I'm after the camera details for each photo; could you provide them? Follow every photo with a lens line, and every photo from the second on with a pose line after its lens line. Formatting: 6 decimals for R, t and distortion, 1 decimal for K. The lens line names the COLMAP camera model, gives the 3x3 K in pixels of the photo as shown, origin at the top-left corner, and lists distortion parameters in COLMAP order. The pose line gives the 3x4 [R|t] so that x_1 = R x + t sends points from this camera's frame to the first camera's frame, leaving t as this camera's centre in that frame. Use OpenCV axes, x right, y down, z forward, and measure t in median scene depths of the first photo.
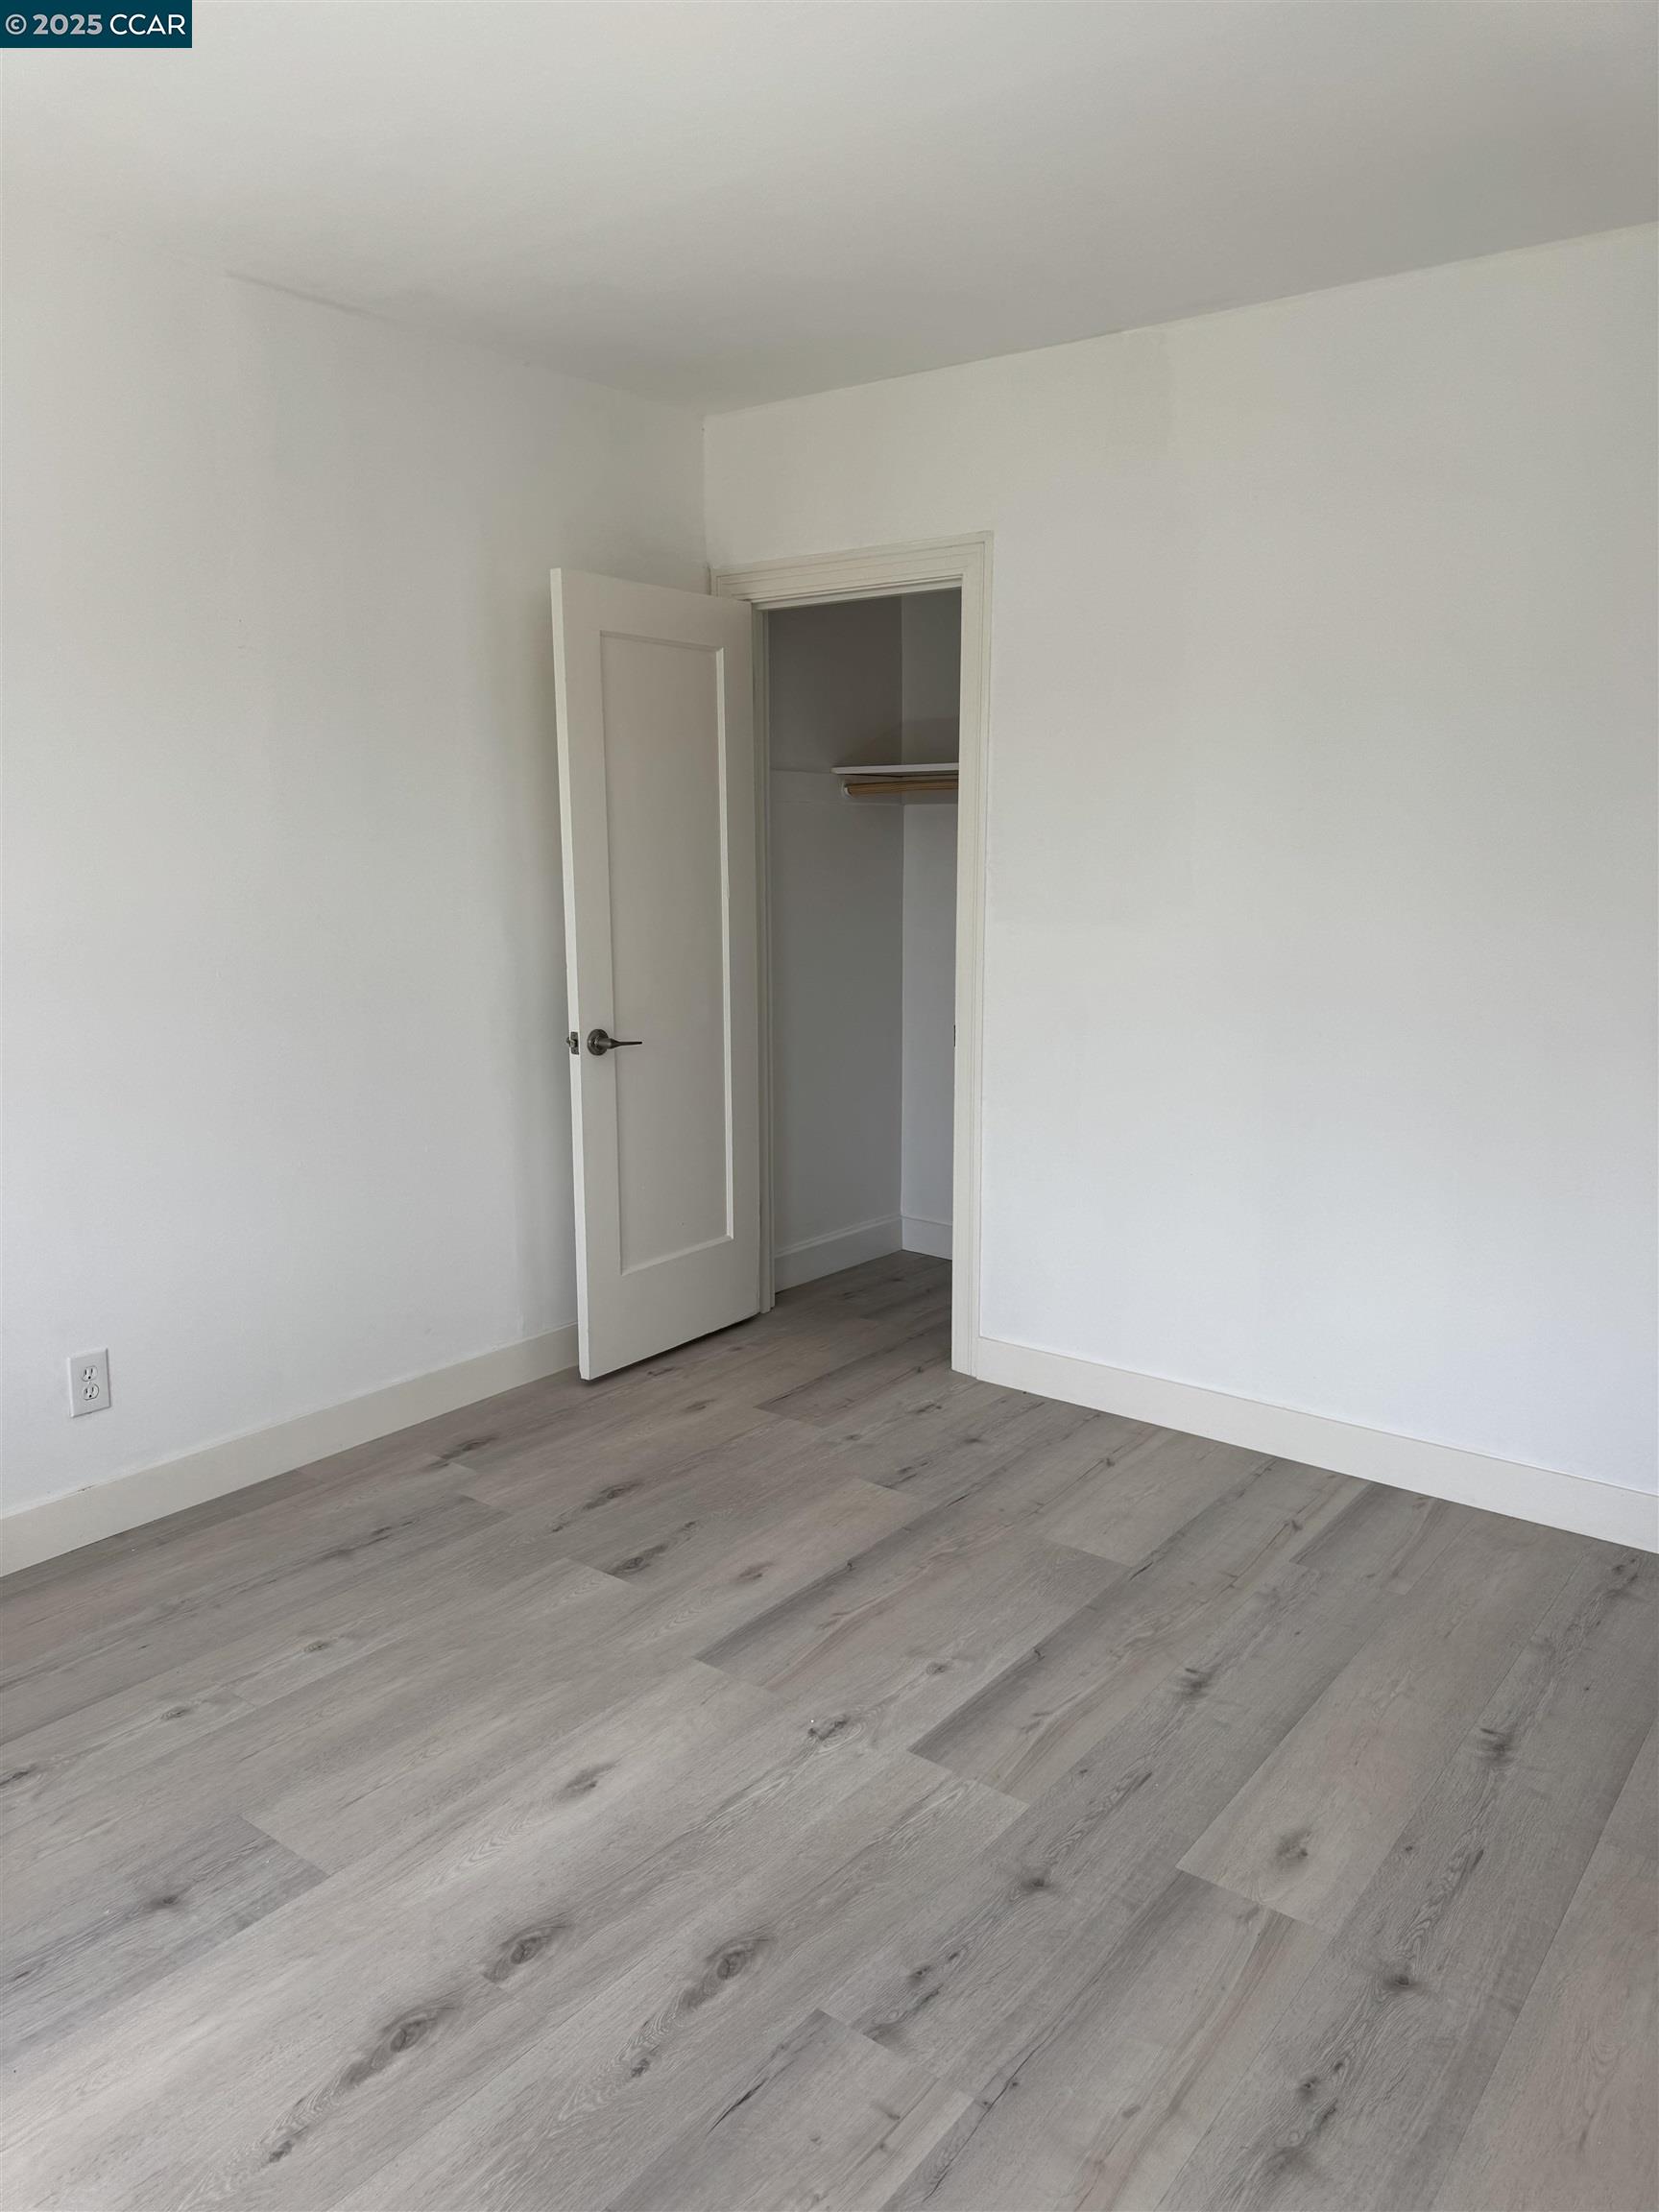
lens RADIAL K [[1575.1, 0, 814.4], [0, 1575.1, 1089.0], [0, 0, 1]] dist [0.055396, -0.054004]
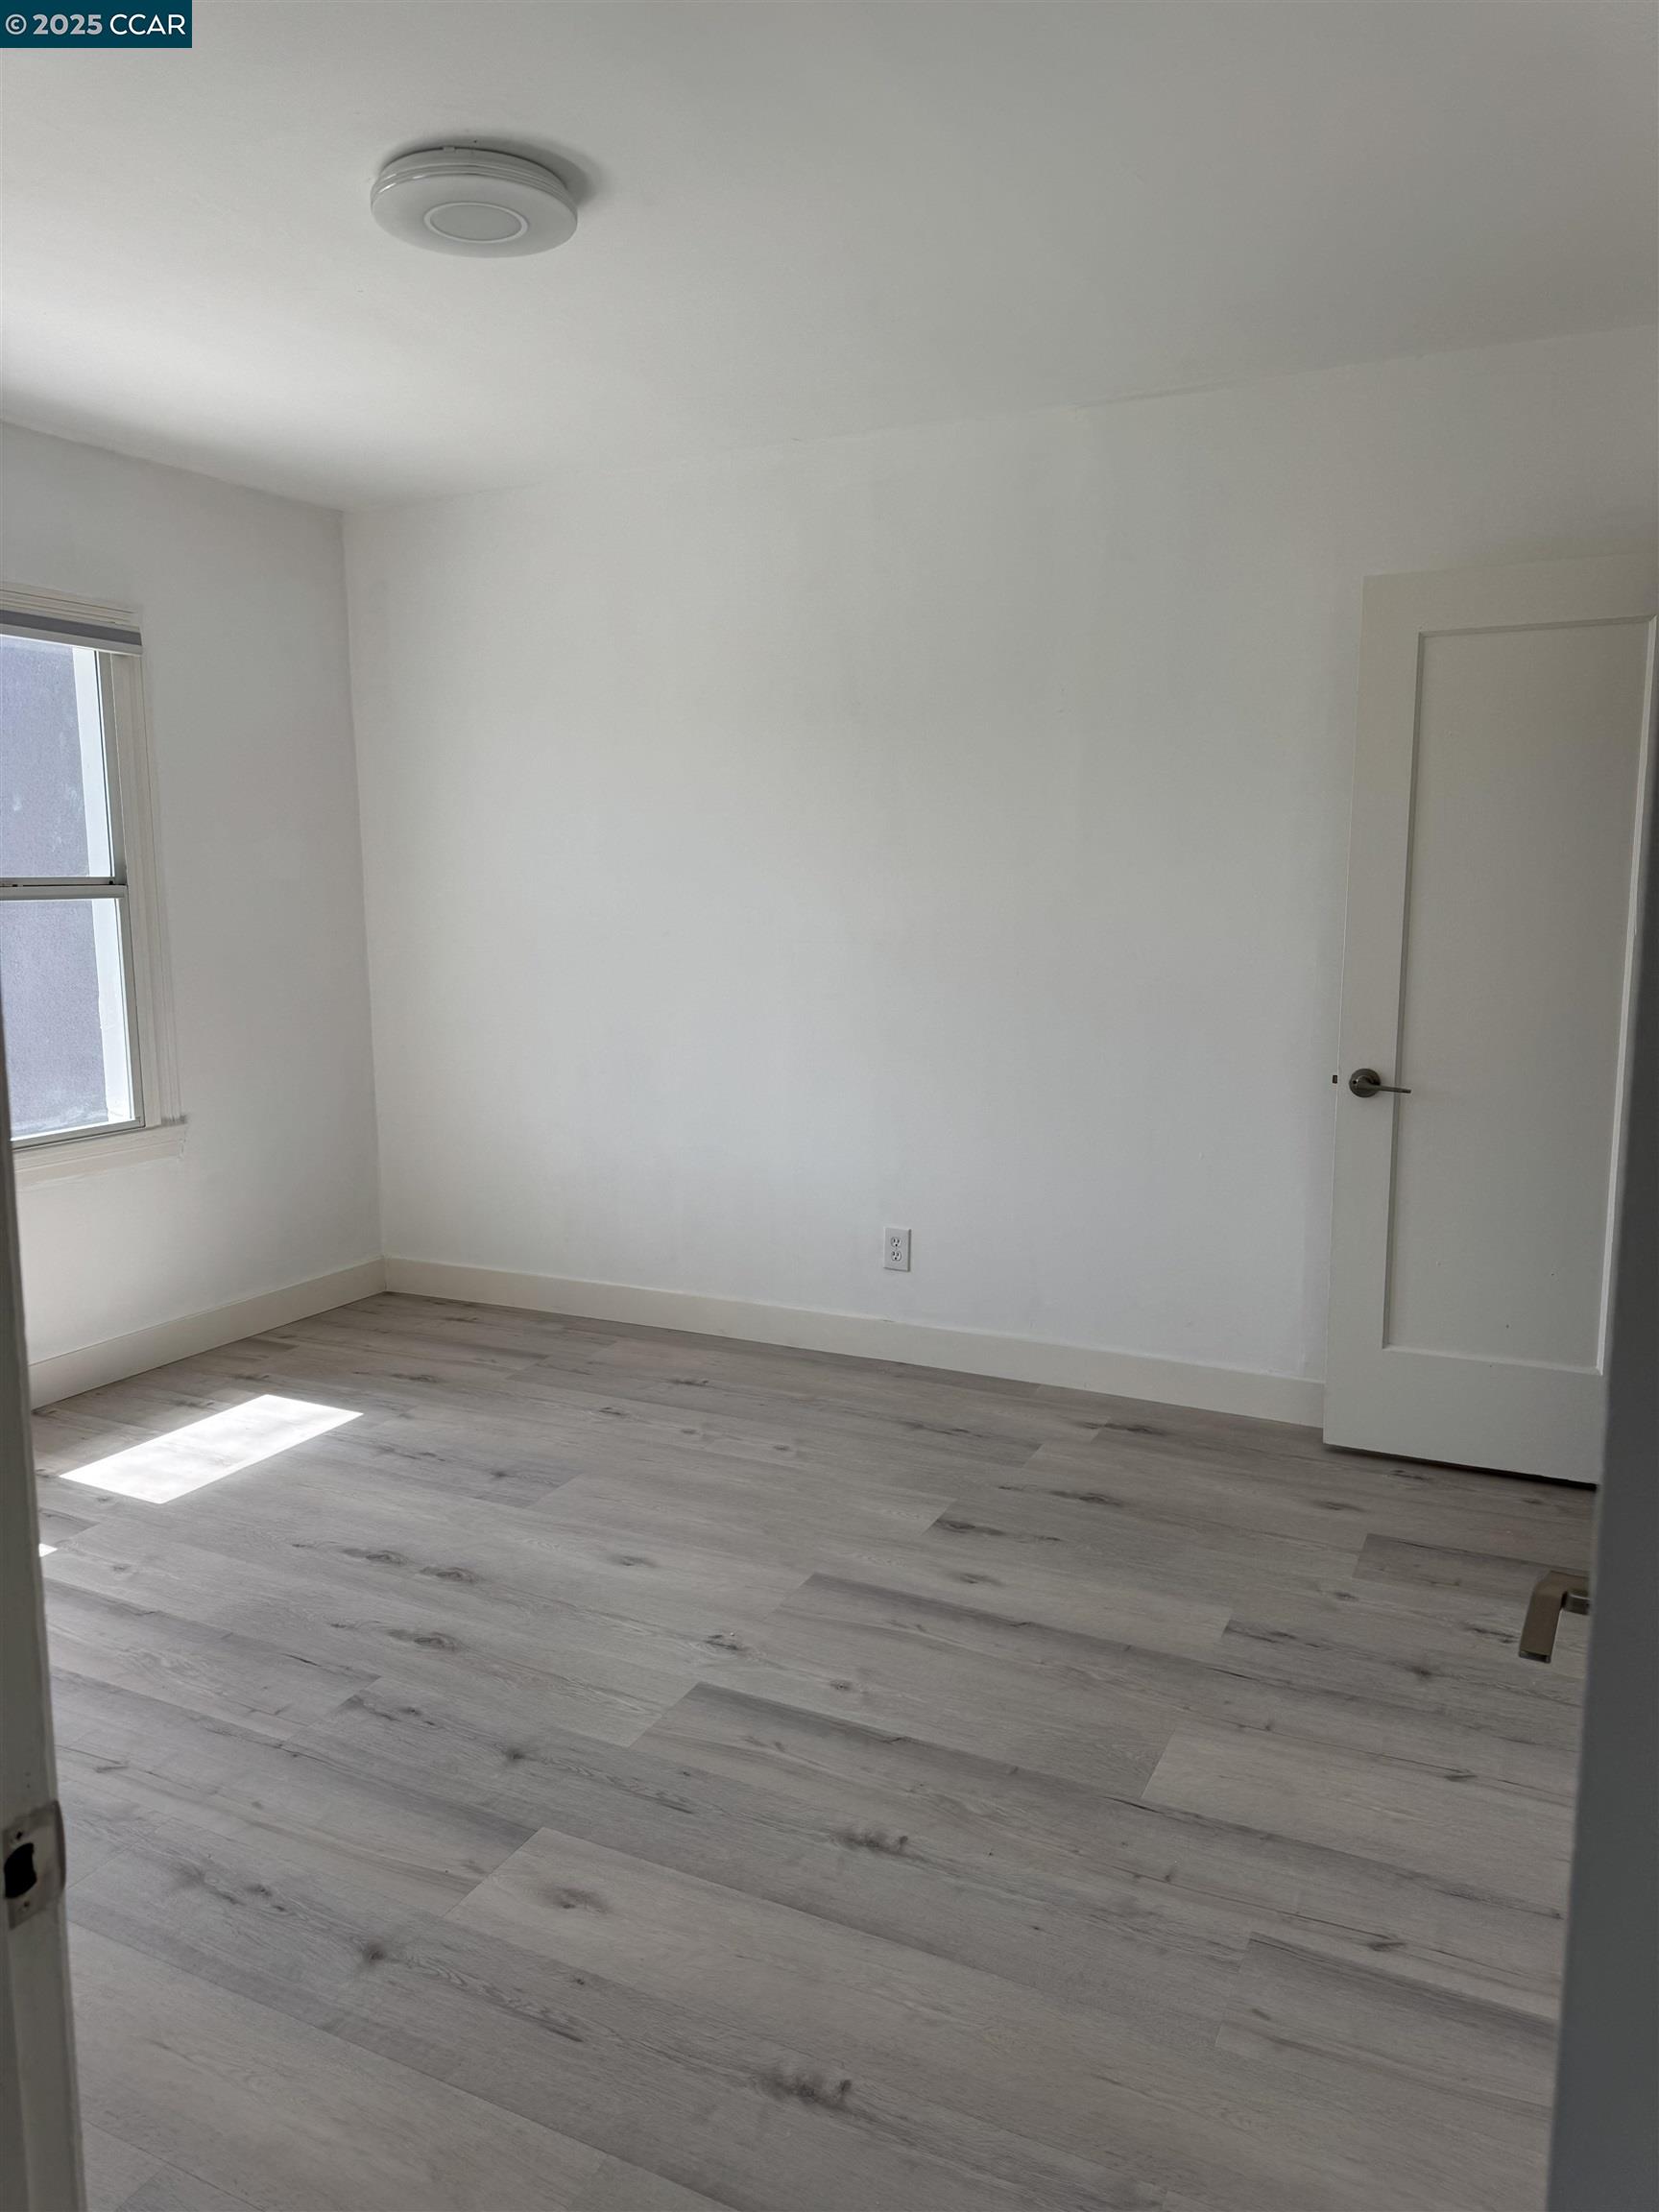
lens RADIAL K [[1575.1, 0, 839.7], [0, 1575.1, 1095.4], [0, 0, 1]] dist [0.055396, -0.054004]
pose [[0.202634, 0.153031, -0.967223, 0.951876], [-0.157148, 0.979994, 0.122129, -0.121175], [0.966563, 0.127250, 0.222628, 0.691631]]
